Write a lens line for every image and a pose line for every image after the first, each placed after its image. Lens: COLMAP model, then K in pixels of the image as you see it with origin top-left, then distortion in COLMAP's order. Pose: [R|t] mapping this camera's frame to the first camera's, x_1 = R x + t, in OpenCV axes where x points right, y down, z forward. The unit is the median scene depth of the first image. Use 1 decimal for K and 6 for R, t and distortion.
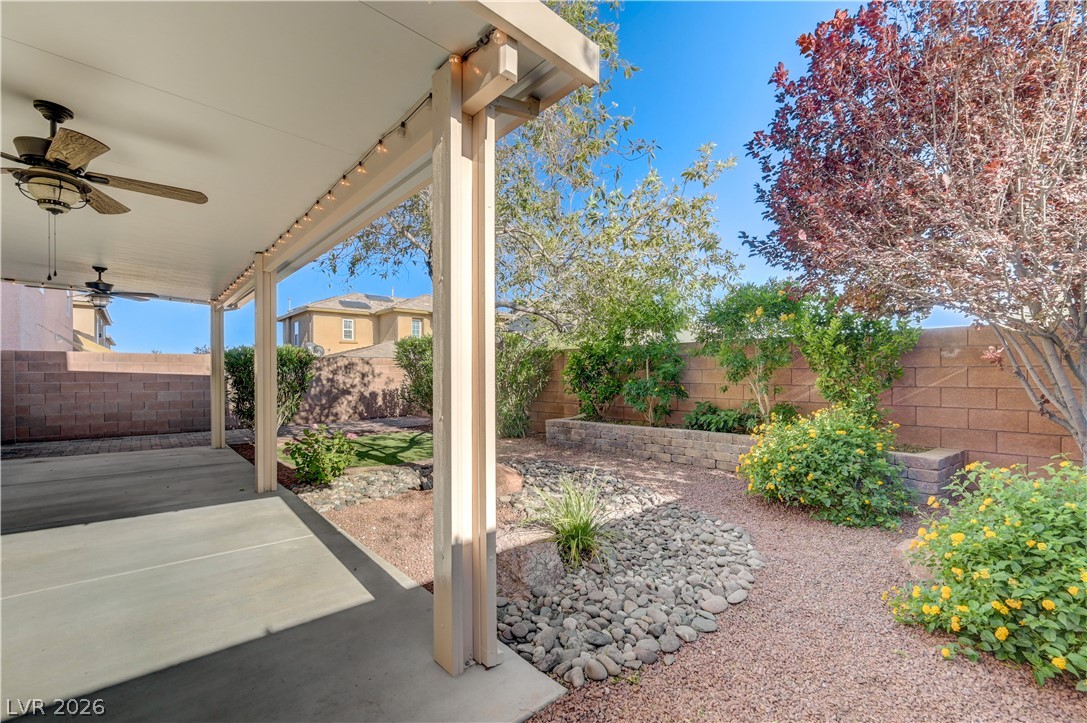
lens RADIAL K [[442.4, 0, 529.1], [0, 442.4, 376.7], [0, 0, 1]] dist [-0.001770, 0.000497]
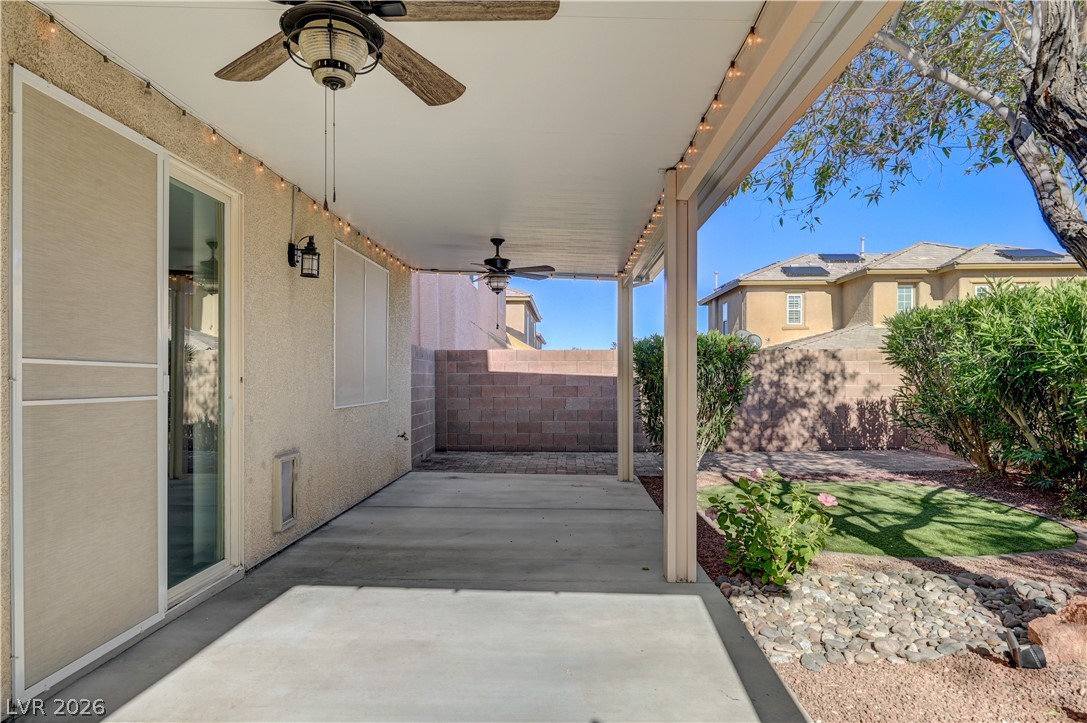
lens RADIAL K [[646.8, 0, 571.9], [0, 646.8, 375.6], [0, 0, 1]] dist [-0.001032, 0.001955]
pose [[0.754266, 0.000888, -0.656569, -0.084614], [-0.003912, 0.999987, -0.003141, -0.002678], [0.656558, 0.004938, 0.754260, 0.155232]]
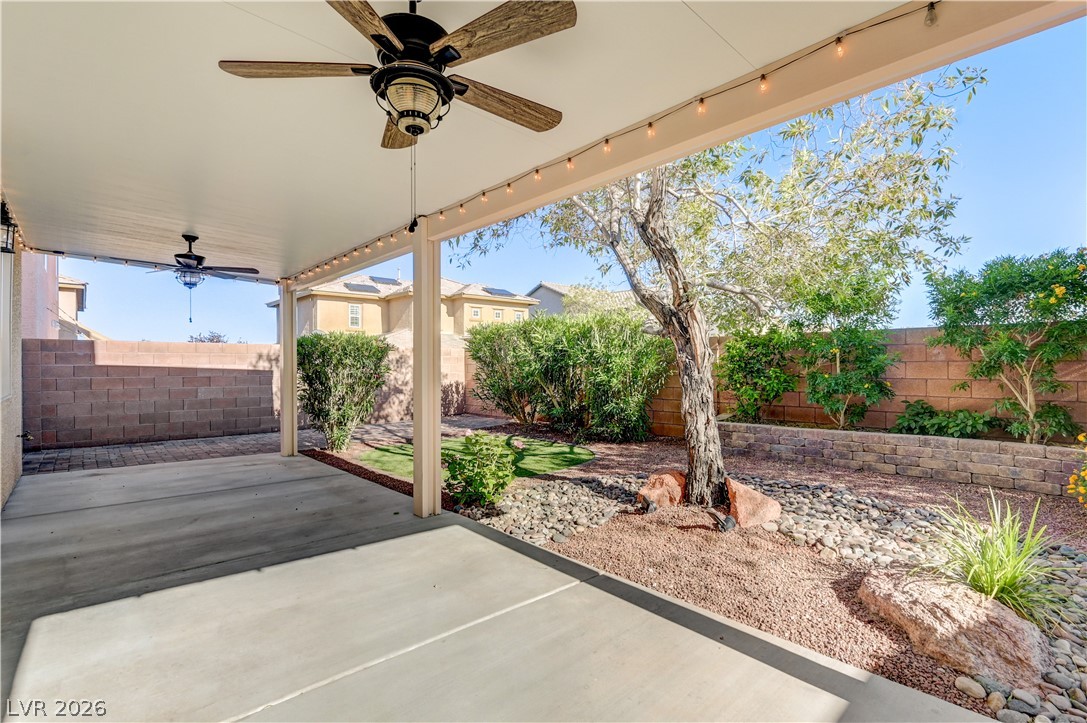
lens RADIAL K [[487.9, 0, 540.2], [0, 487.9, 367.5], [0, 0, 1]] dist [-0.001162, 0.000069]
pose [[0.999882, -0.000415, 0.015335, -0.235272], [0.000446, 0.999998, -0.002066, -0.003017], [-0.015334, 0.002072, 0.999880, 0.066592]]
